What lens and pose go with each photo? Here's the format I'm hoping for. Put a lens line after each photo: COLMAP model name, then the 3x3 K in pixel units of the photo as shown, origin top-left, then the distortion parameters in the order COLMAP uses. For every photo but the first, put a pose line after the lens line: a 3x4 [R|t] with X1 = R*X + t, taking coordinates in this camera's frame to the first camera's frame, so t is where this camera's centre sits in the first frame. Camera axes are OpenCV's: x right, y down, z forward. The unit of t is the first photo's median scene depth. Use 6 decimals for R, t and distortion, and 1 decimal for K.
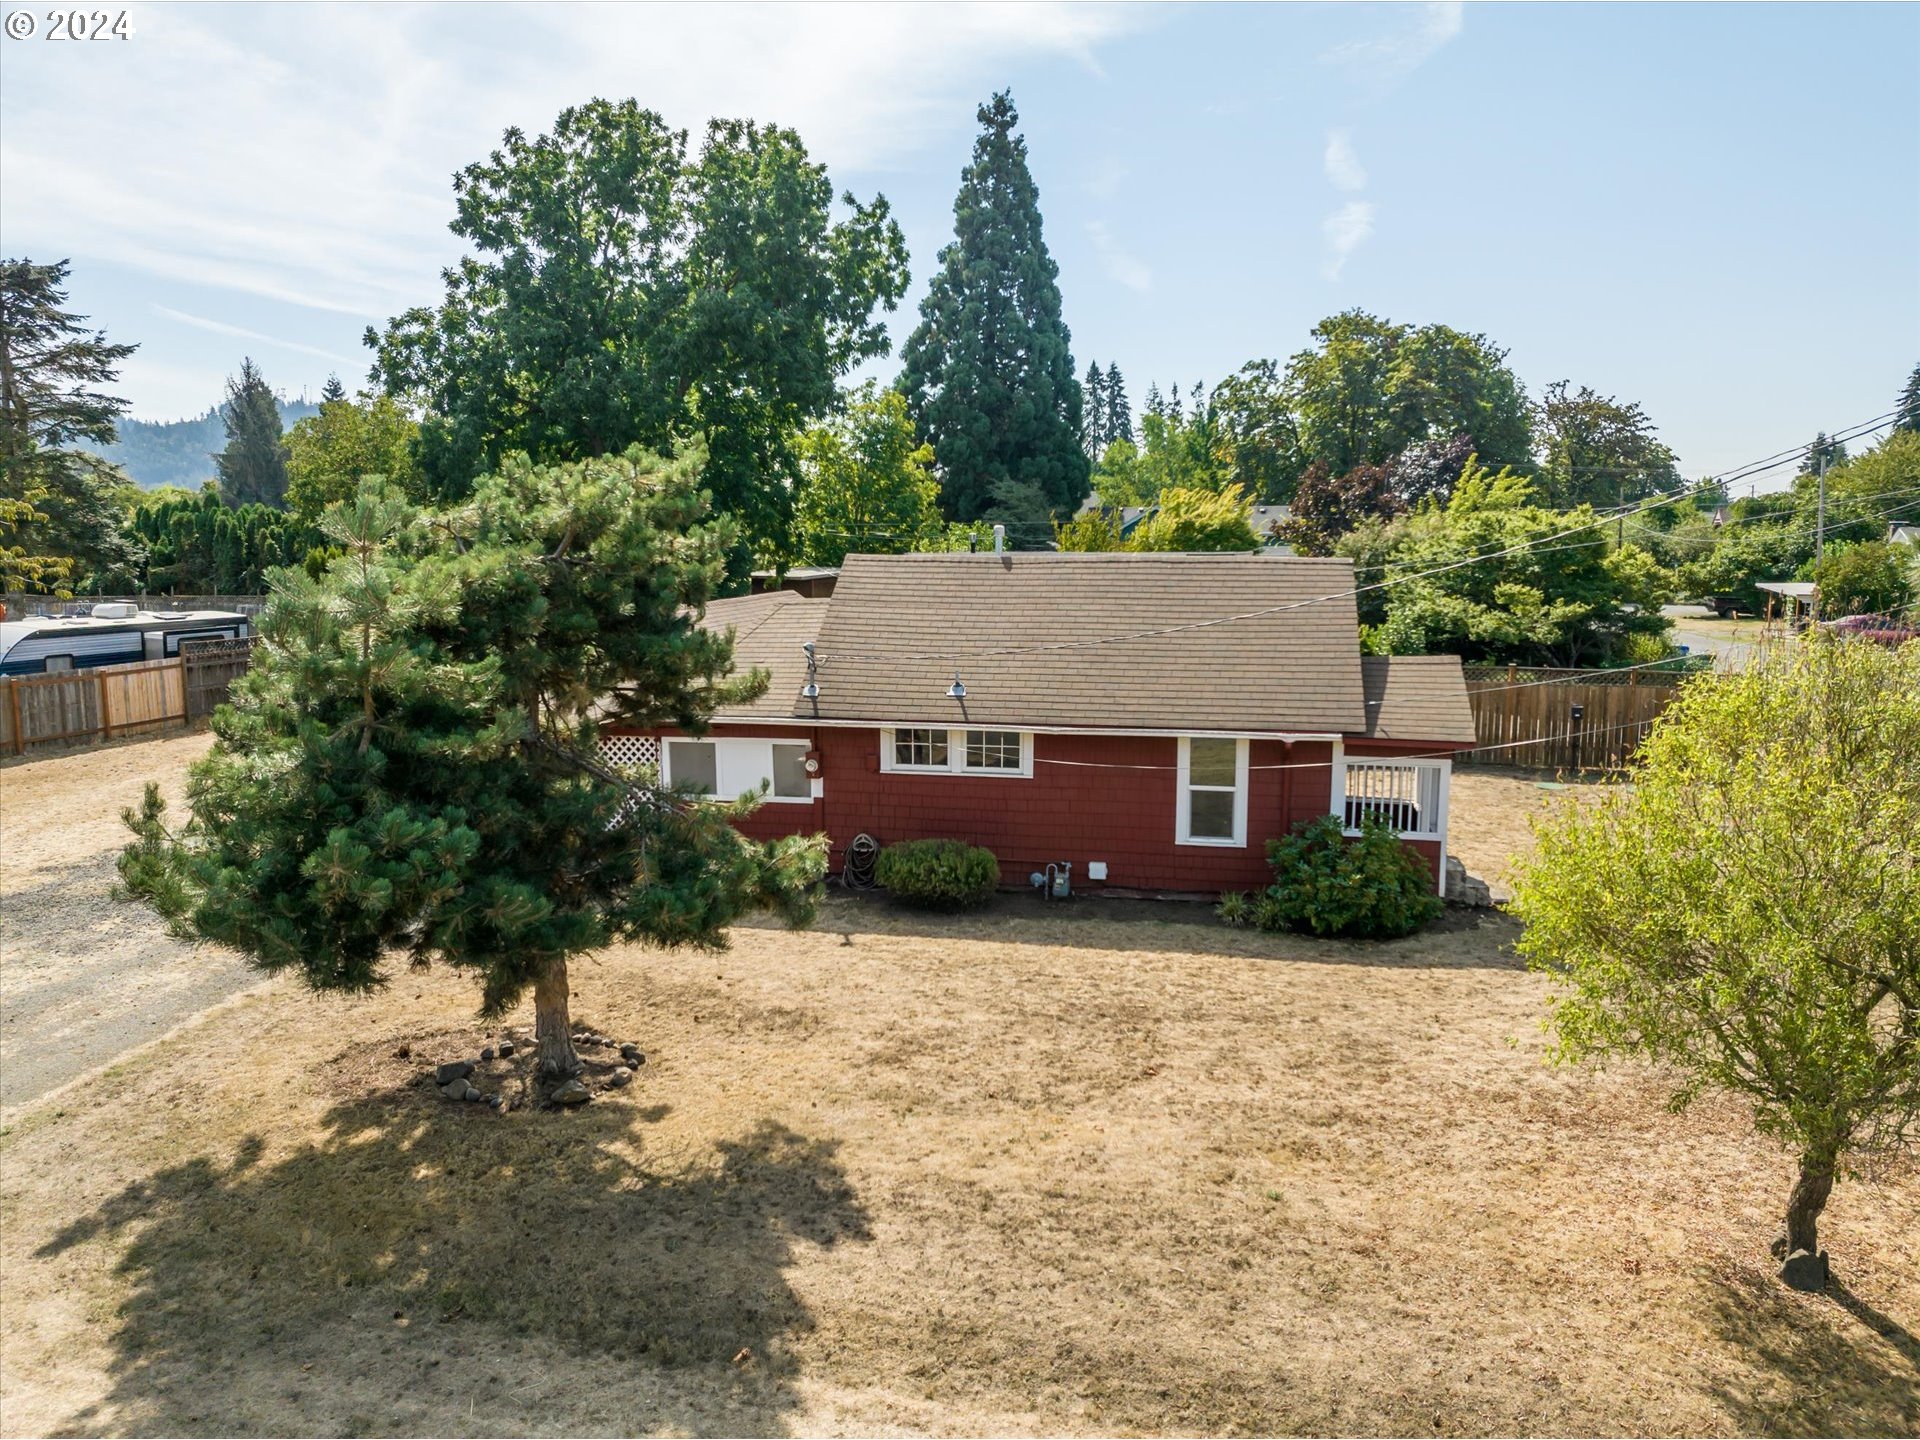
lens RADIAL K [[1337.6, 0, 960.0], [0, 1337.6, 720.0], [0, 0, 1]] dist [-0.037211, -0.001664]
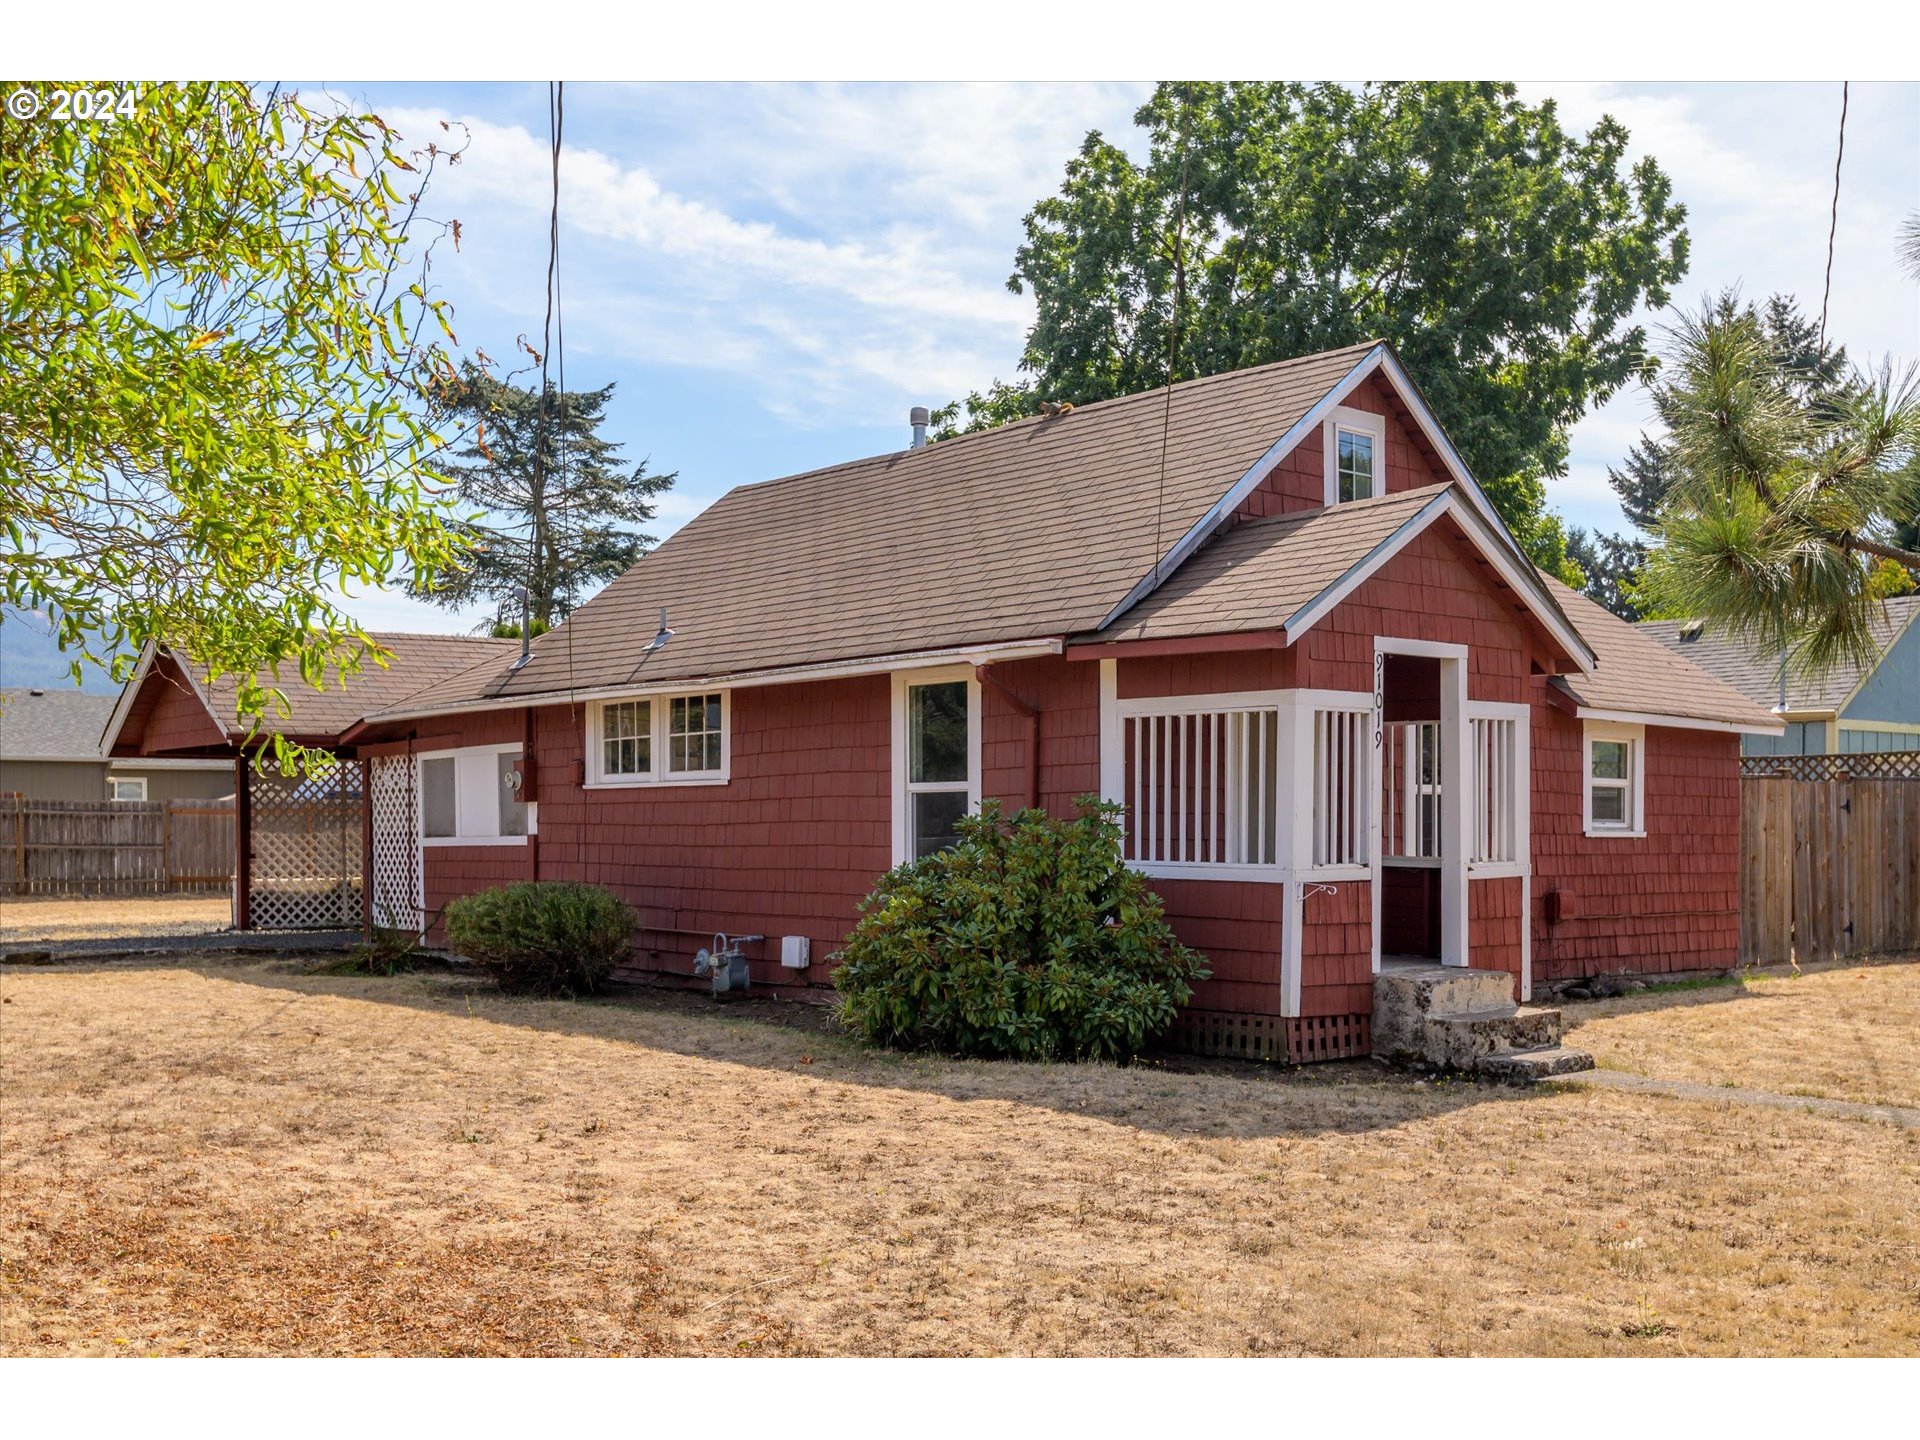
lens RADIAL K [[1928.7, 0, 960.0], [0, 1928.7, 720.0], [0, 0, 1]] dist [0.097723, -0.005234]
pose [[0.796820, -0.034452, -0.603233, 0.261961], [-0.084437, 0.982227, -0.167631, 0.061114], [0.598287, 0.184507, 0.779750, 0.176307]]
